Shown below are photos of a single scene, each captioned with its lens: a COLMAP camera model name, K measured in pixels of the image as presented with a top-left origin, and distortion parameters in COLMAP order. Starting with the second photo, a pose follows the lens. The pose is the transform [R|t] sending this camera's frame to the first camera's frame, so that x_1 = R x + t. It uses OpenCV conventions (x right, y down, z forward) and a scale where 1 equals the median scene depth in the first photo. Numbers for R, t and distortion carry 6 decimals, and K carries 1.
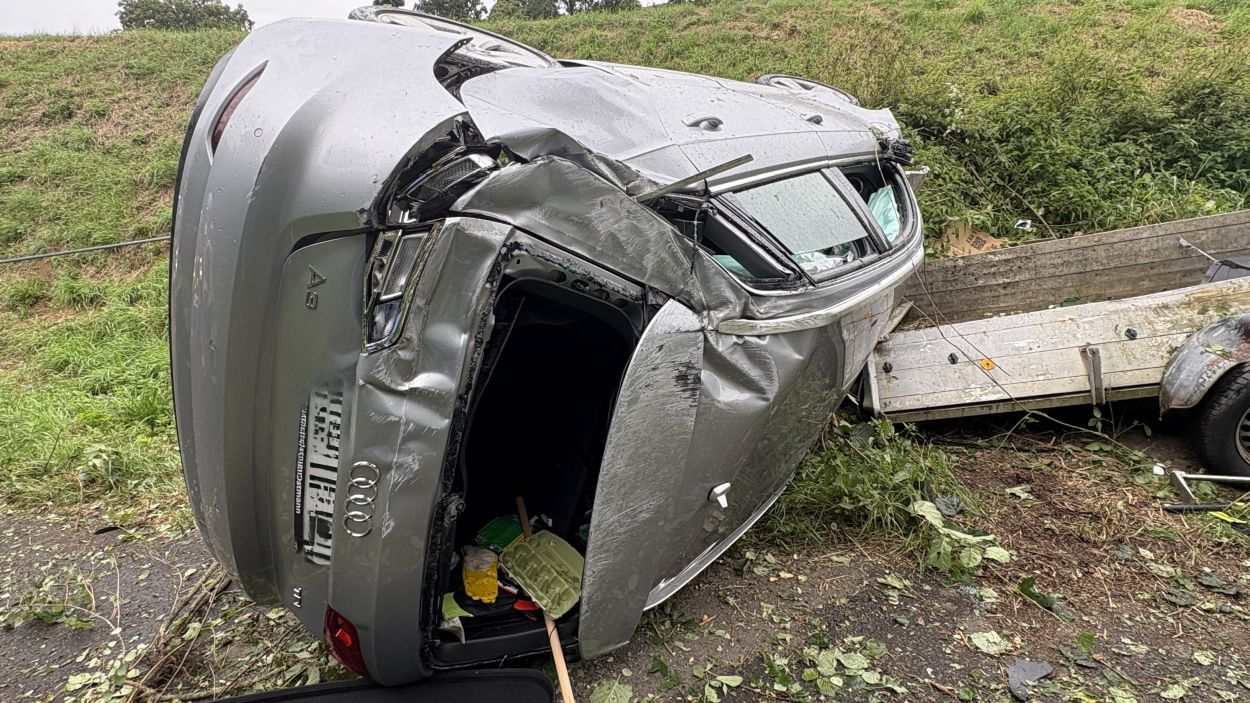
lens RADIAL K [[667.0, 0, 625.0], [0, 667.0, 351.5], [0, 0, 1]] dist [-0.006860, 0.007507]
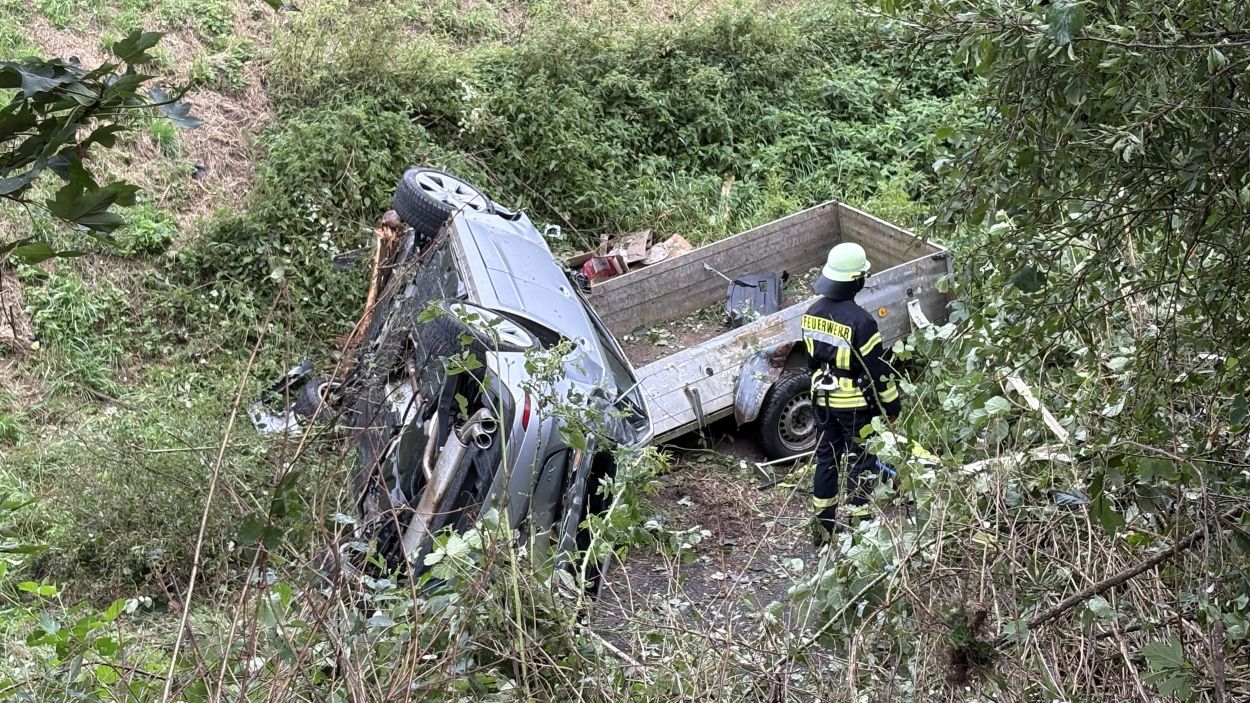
lens RADIAL K [[2545.3, 0, 625.0], [0, 2545.3, 351.5], [0, 0, 1]] dist [0.009165, 3.423629]
pose [[0.716210, -0.198953, 0.668925, -2.864023], [0.168785, 0.979429, 0.110588, -0.679287], [-0.677166, 0.033700, 0.735058, -2.731919]]
